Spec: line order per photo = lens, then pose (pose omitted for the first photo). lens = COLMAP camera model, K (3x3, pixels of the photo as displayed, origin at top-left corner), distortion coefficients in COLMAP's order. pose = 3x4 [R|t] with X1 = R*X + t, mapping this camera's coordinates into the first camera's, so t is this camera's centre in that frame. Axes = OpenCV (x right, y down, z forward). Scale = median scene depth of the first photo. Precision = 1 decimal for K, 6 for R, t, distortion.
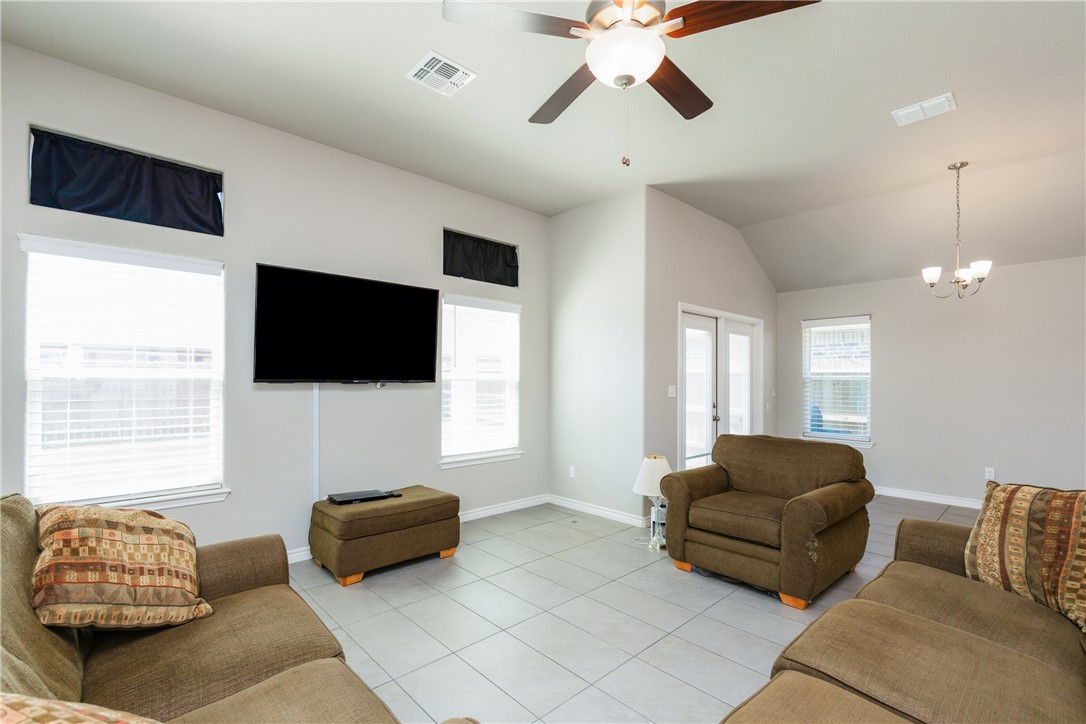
lens RADIAL K [[481.8, 0, 546.5], [0, 481.8, 373.6], [0, 0, 1]] dist [-0.003900, 0.002017]
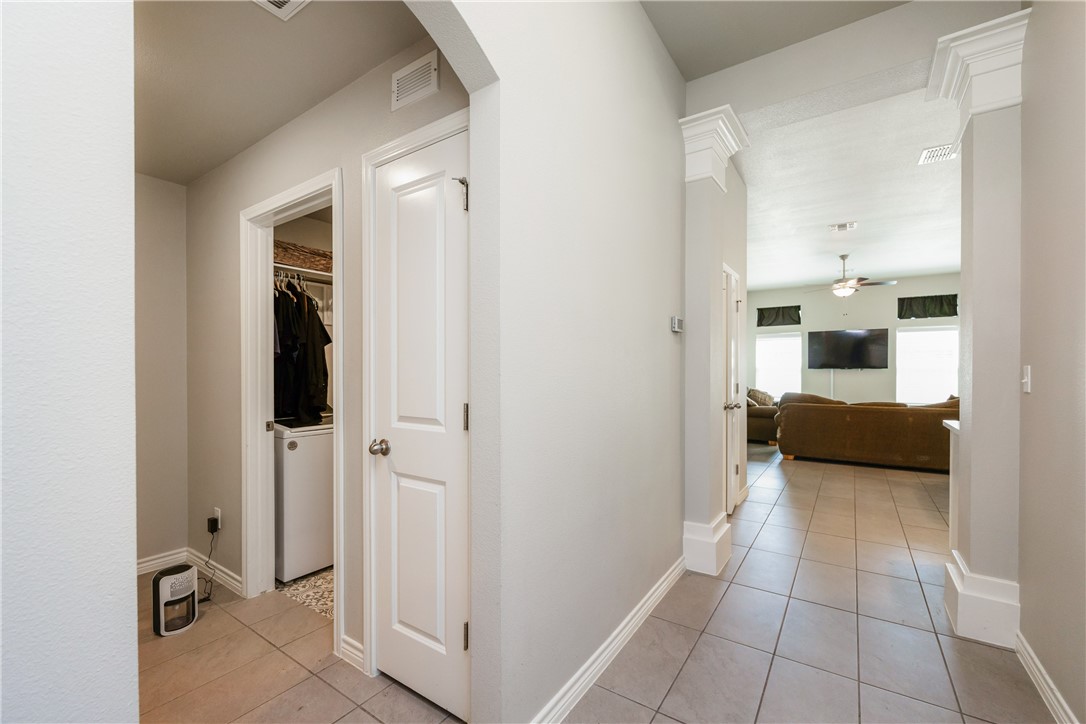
lens RADIAL K [[456.2, 0, 525.8], [0, 456.2, 372.1], [0, 0, 1]] dist [-0.004996, -0.000327]
pose [[0.175118, -0.006988, -0.984523, 1.527243], [0.012211, 0.999913, -0.004926, 0.025749], [0.984472, -0.011160, 0.175188, -1.039601]]
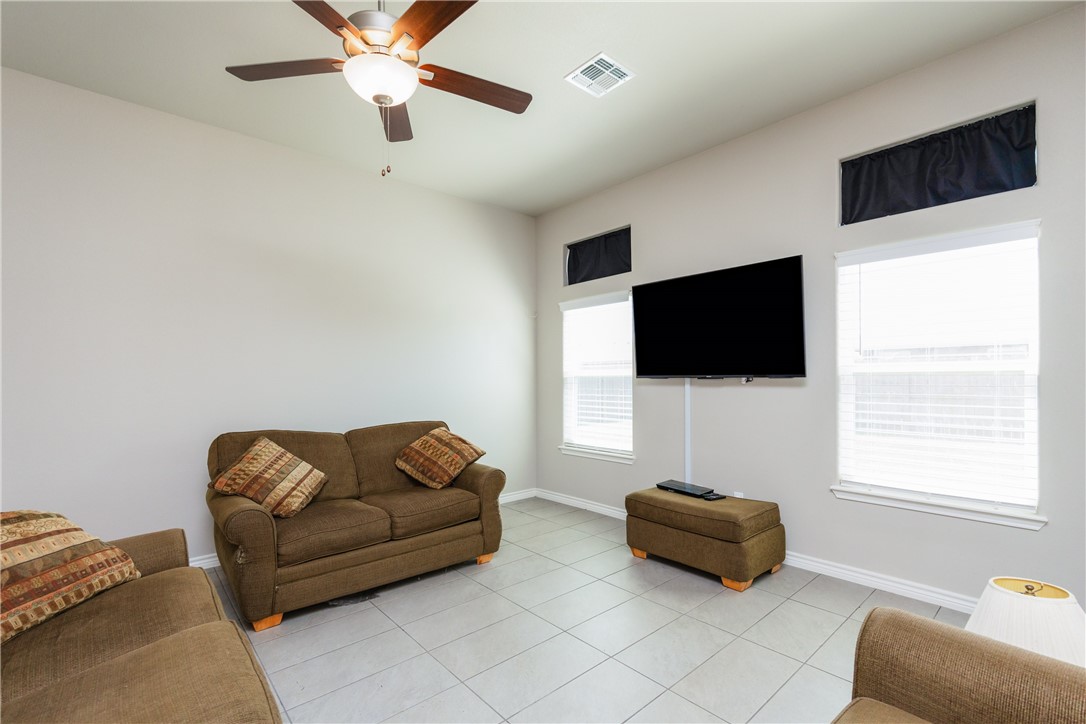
lens RADIAL K [[481.8, 0, 539.3], [0, 481.8, 375.5], [0, 0, 1]] dist [-0.003900, 0.002017]
pose [[-0.044972, -0.009469, -0.998943, 0.512730], [0.017027, 0.999803, -0.010244, 0.014957], [0.998843, -0.017470, -0.044802, 0.578811]]
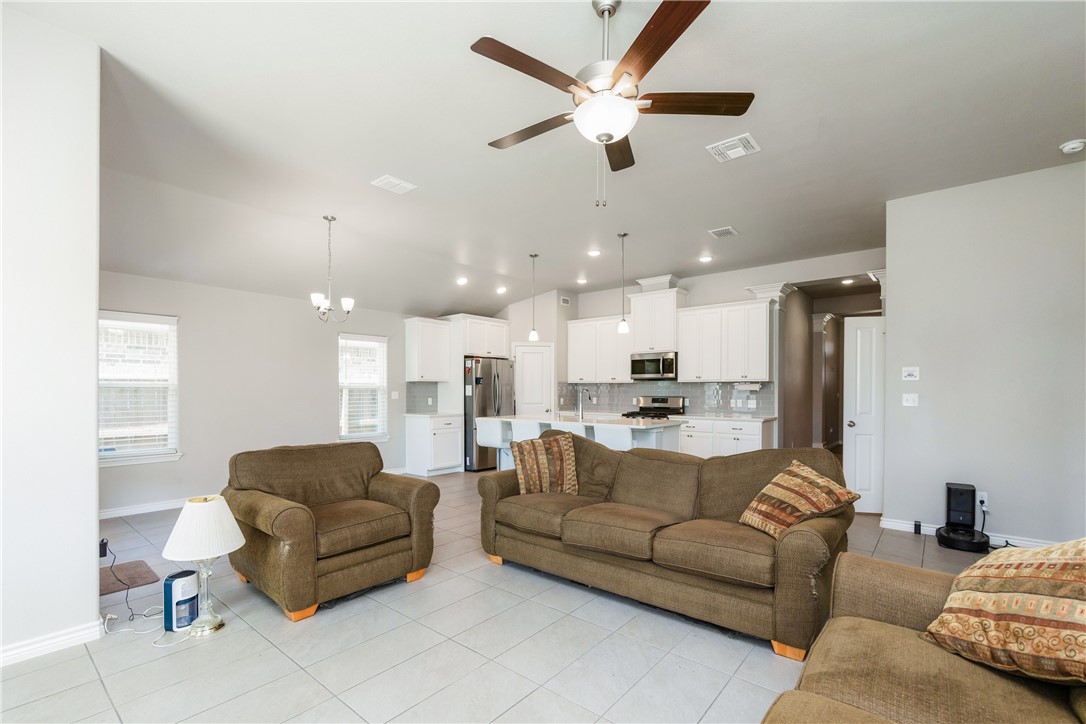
lens RADIAL K [[481.8, 0, 537.9], [0, 481.8, 392.5], [0, 0, 1]] dist [-0.003900, 0.002017]
pose [[-0.106884, -0.008083, 0.994239, -0.433516], [-0.012306, 0.999901, 0.006806, 0.012147], [-0.994195, -0.011508, -0.106973, 0.536393]]
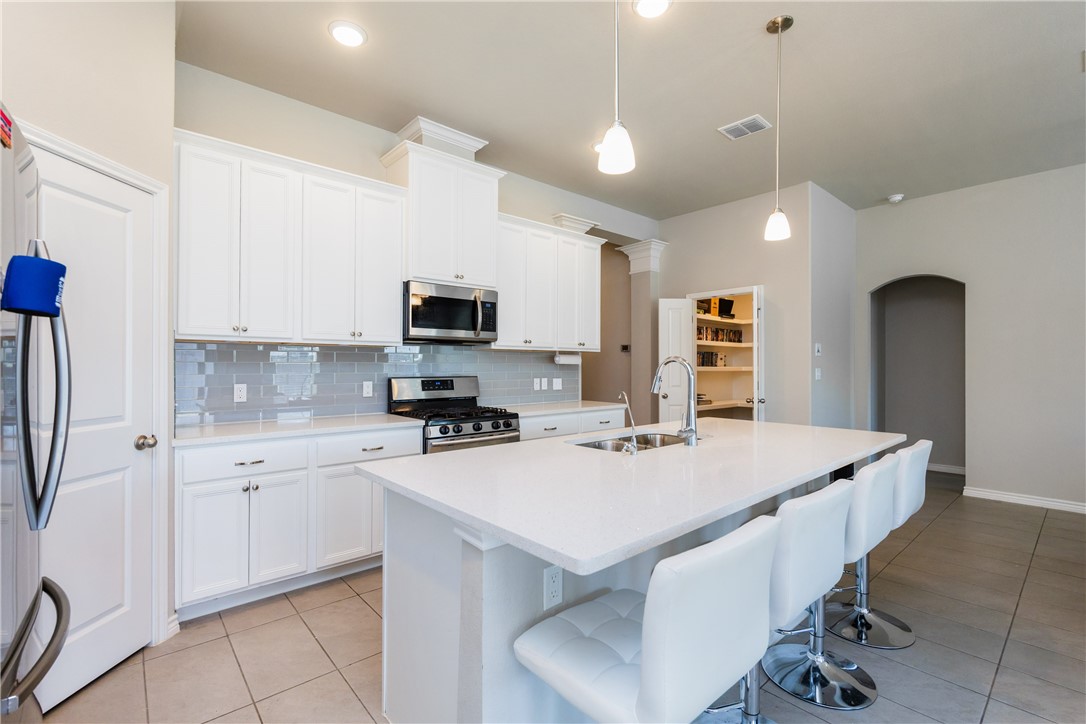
lens RADIAL K [[481.8, 0, 534.7], [0, 481.8, 366.9], [0, 0, 1]] dist [-0.003900, 0.002017]
pose [[-0.998708, -0.008445, 0.050101, 1.090218], [-0.008650, 0.999955, -0.003886, 0.017633], [-0.050066, -0.004314, -0.998737, 0.770871]]
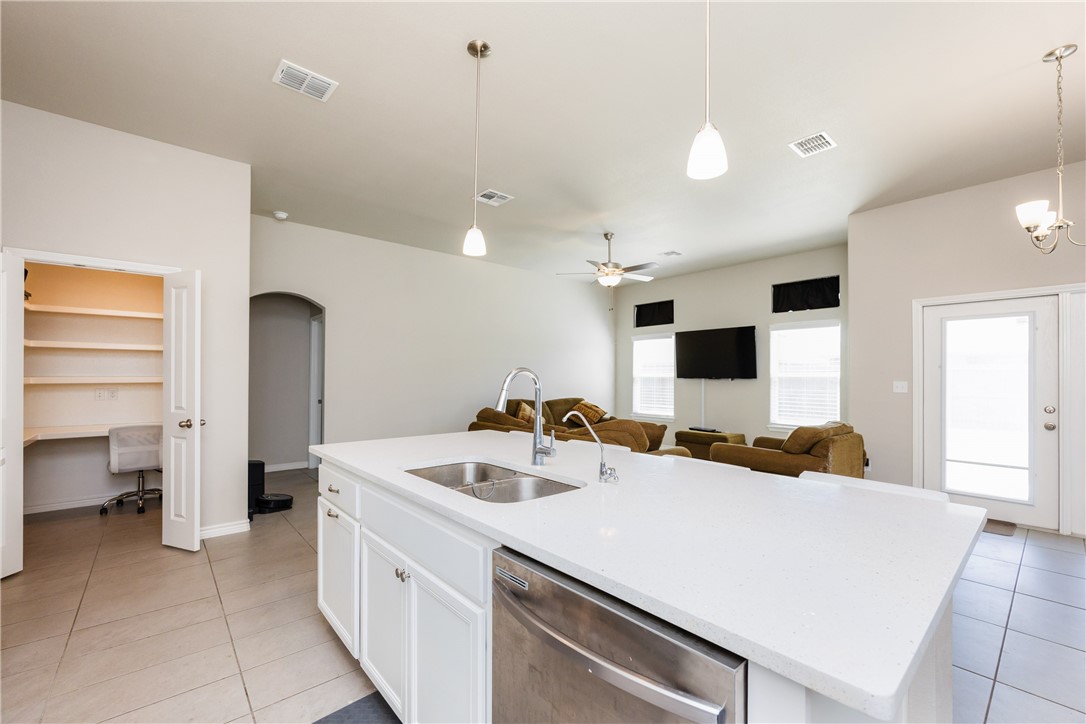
lens RADIAL K [[456.2, 0, 539.2], [0, 456.2, 371.1], [0, 0, 1]] dist [-0.004996, -0.000327]
pose [[-0.058536, -0.017962, -0.998124, 1.378768], [0.005654, 0.999816, -0.018324, 0.016066], [0.998269, -0.006716, -0.058423, 0.291462]]
